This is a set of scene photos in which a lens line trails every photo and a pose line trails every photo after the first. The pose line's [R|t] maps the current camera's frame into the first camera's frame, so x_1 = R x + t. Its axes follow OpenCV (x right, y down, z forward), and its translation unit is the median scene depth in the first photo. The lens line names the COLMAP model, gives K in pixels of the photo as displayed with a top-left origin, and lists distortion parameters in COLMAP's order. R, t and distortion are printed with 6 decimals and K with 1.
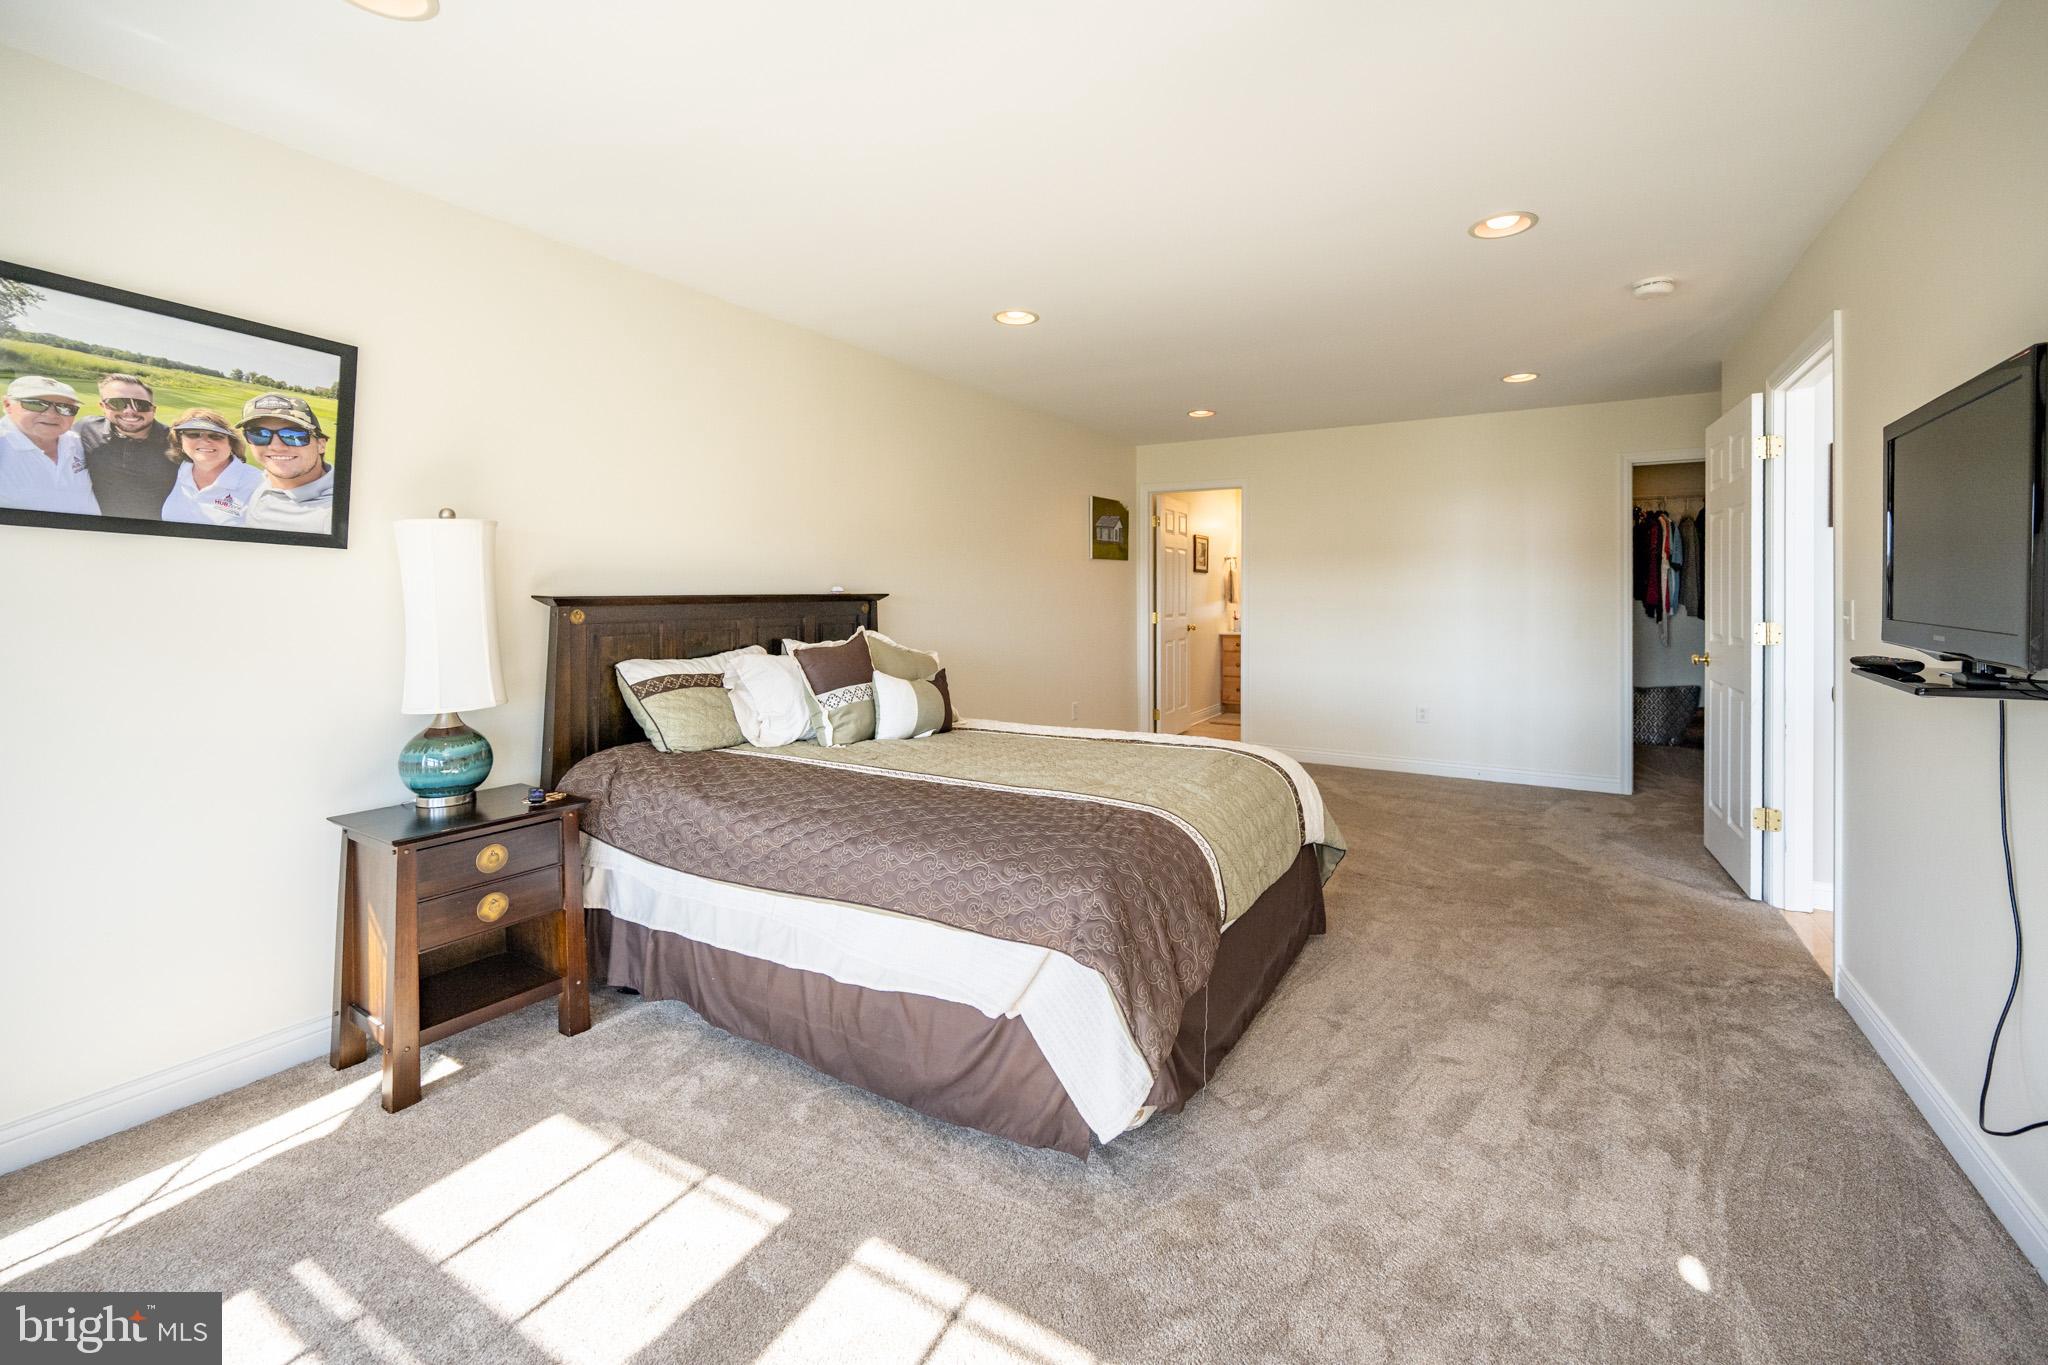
lens RADIAL K [[802.1, 0, 1022.8], [0, 802.1, 596.9], [0, 0, 1]] dist [0.000366, -0.000024]
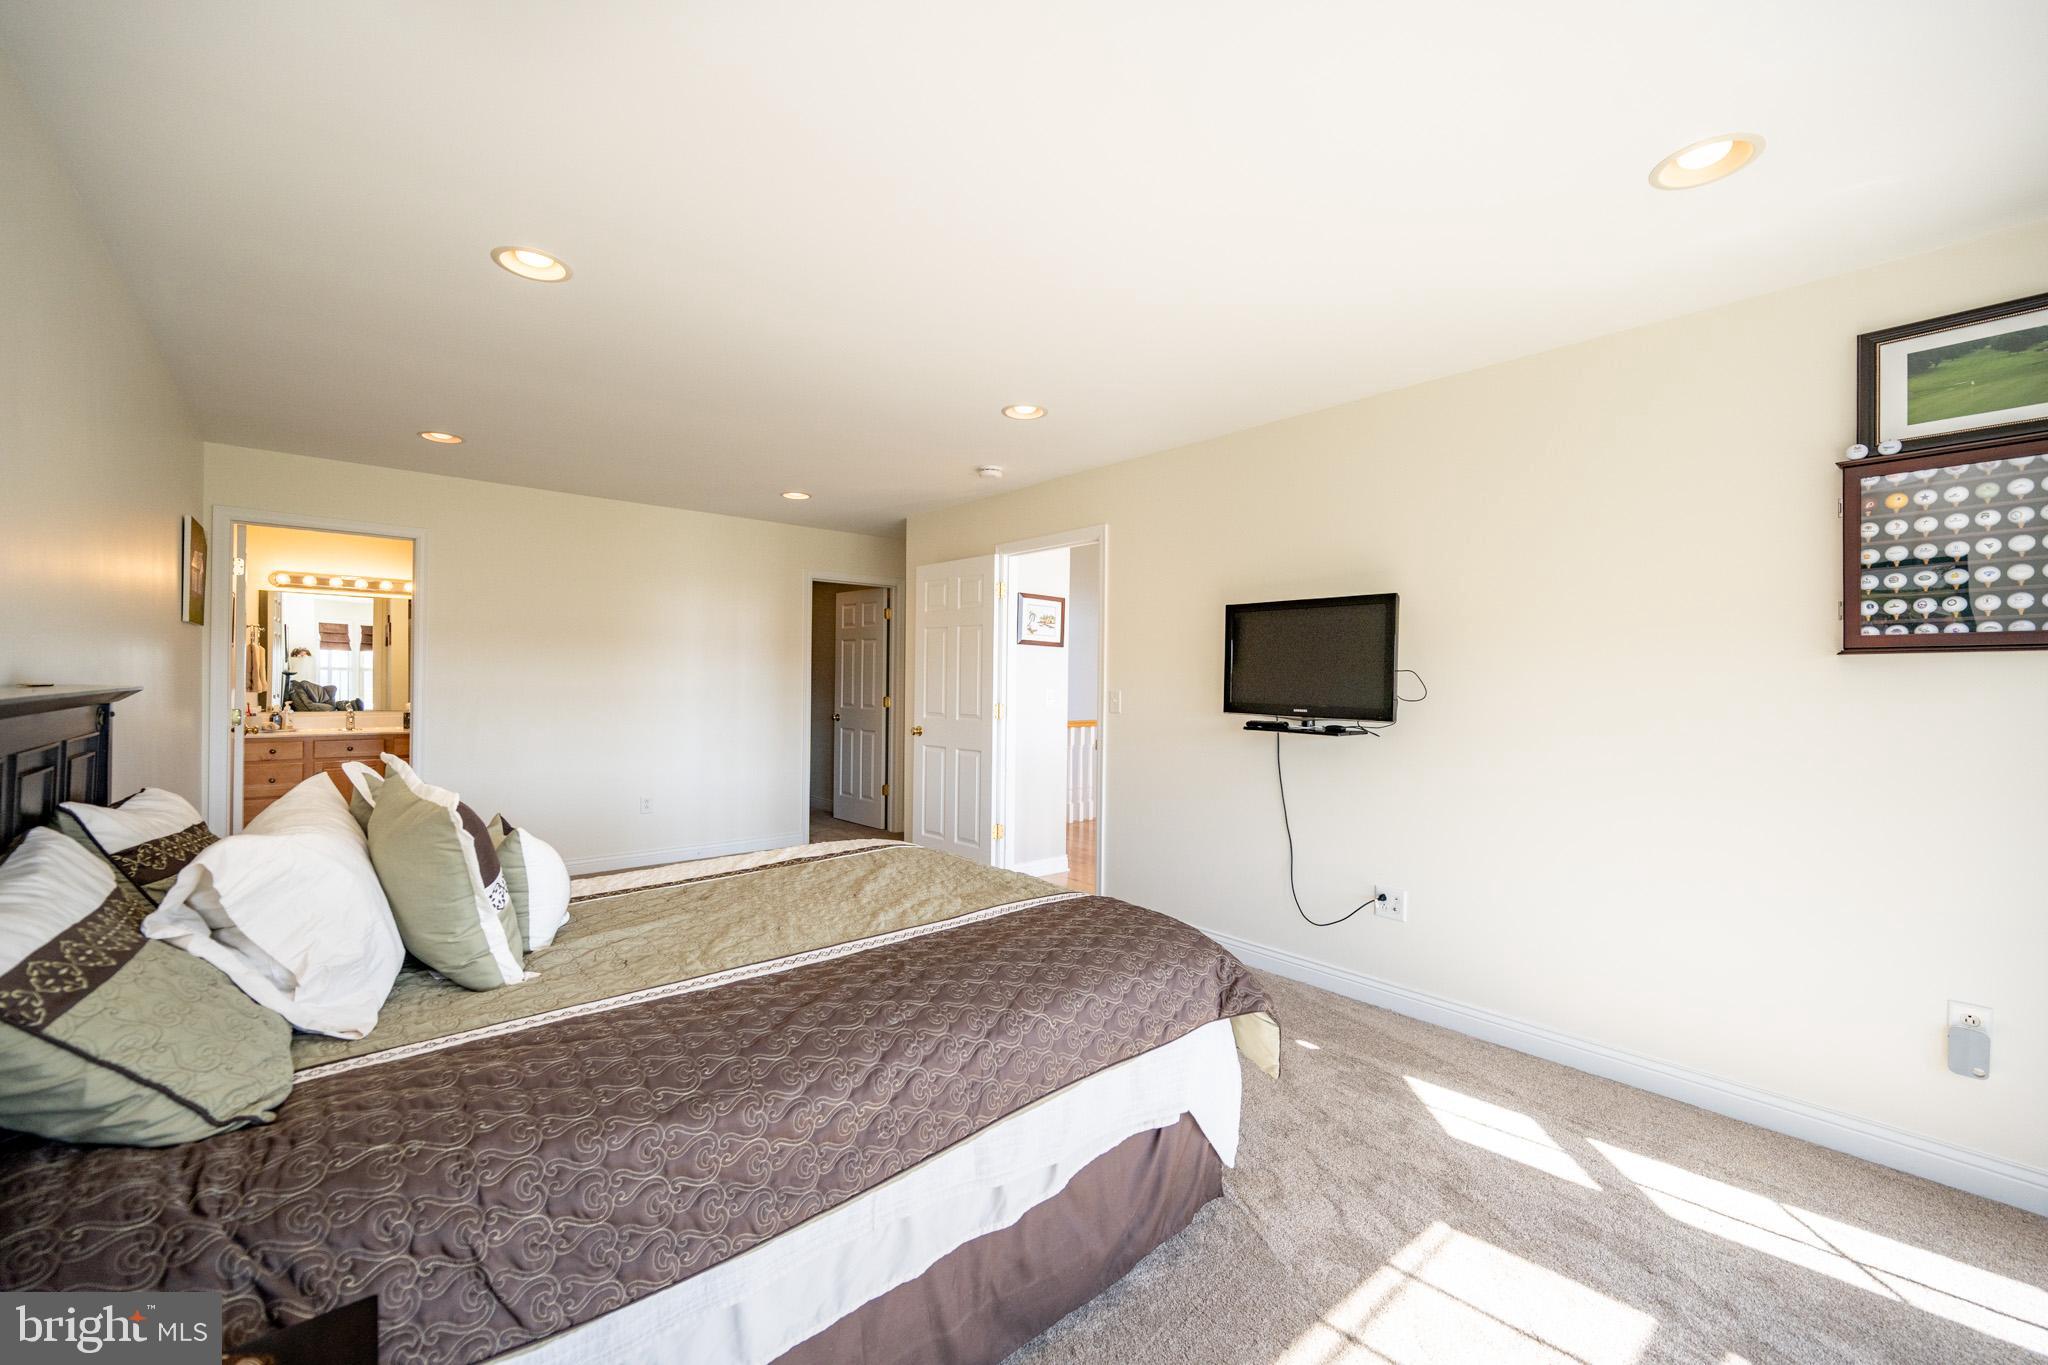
lens RADIAL K [[821.9, 0, 1023.0], [0, 821.9, 692.0], [0, 0, 1]] dist [-0.000434, -0.000017]
pose [[0.330341, -0.006424, 0.943840, -0.847875], [-0.003432, 0.999962, 0.008007, -0.010934], [-0.943856, -0.005885, 0.330306, 0.681022]]
